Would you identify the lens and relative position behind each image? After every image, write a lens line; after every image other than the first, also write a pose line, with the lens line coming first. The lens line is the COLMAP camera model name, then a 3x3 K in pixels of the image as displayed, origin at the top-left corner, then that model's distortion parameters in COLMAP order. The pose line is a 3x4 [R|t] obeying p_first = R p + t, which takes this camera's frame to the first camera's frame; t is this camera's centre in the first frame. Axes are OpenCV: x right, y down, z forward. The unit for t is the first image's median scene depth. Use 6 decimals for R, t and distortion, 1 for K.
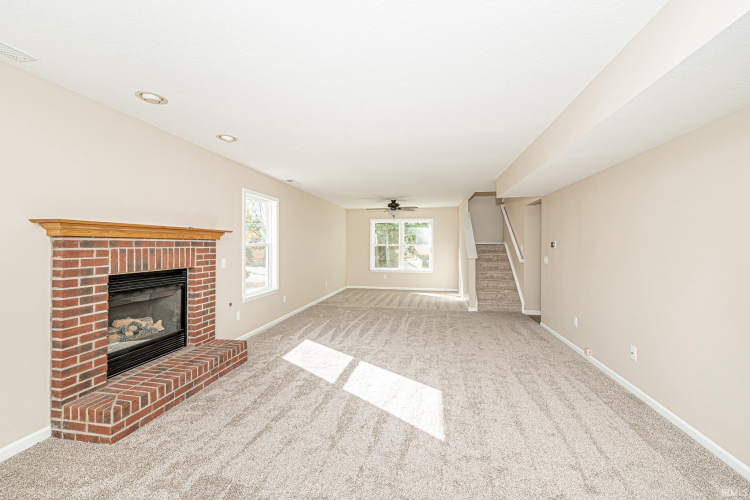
lens RADIAL K [[300.5, 0, 351.5], [0, 300.5, 243.9], [0, 0, 1]] dist [0.014595, -0.001656]
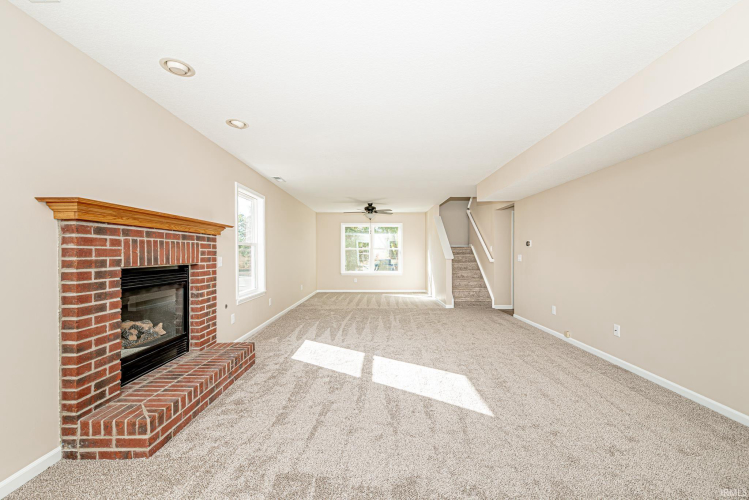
lens RADIAL K [[300.1, 0, 350.8], [0, 300.1, 254.1], [0, 0, 1]] dist [0.014595, -0.001656]
pose [[0.983687, -0.002903, 0.179867, -0.257488], [0.001863, 0.999981, 0.005947, 0.047913], [-0.179881, -0.005515, 0.983673, 0.028273]]
